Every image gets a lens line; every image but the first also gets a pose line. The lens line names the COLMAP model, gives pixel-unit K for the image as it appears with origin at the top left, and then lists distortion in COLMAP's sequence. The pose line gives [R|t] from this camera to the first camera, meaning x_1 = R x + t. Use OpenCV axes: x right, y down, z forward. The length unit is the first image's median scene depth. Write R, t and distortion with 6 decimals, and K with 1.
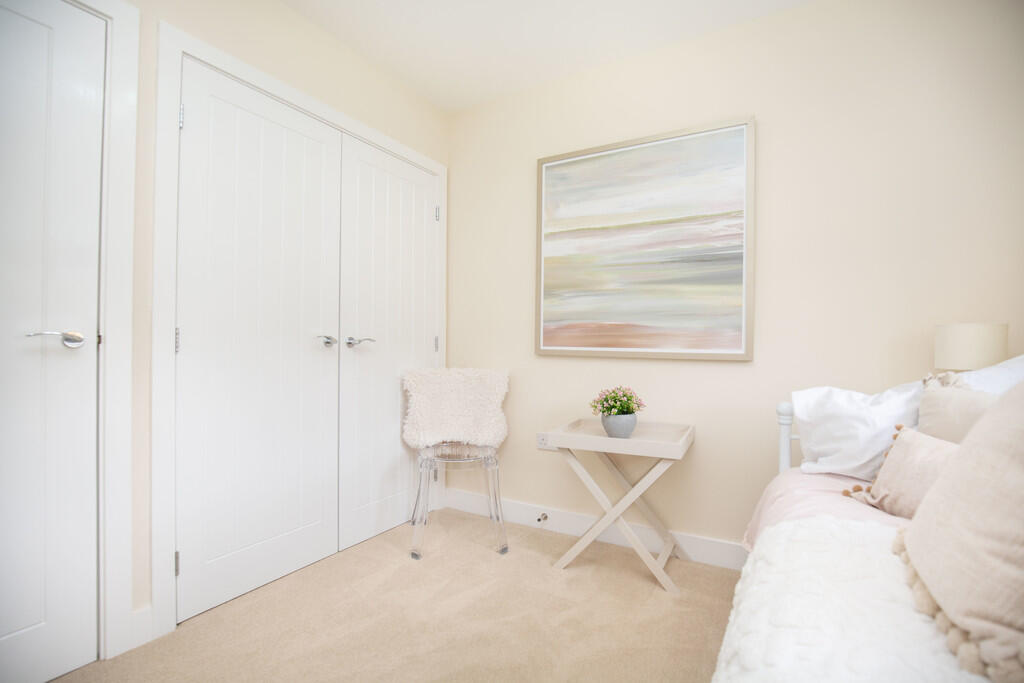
lens RADIAL K [[470.8, 0, 513.5], [0, 470.8, 340.7], [0, 0, 1]] dist [-0.020649, 0.001042]
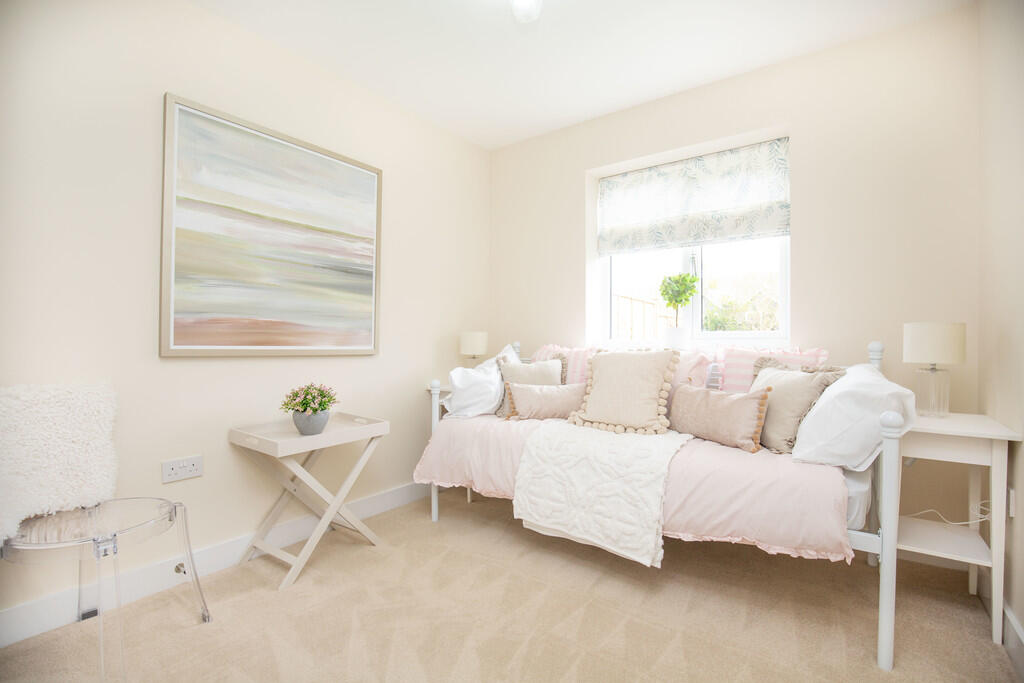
lens RADIAL K [[470.8, 0, 513.1], [0, 470.8, 341.7], [0, 0, 1]] dist [-0.020649, 0.001042]
pose [[0.112761, -0.003450, 0.993616, -0.682521], [-0.009265, 0.999947, 0.004524, -0.002650], [-0.993579, -0.009716, 0.112723, 0.416077]]
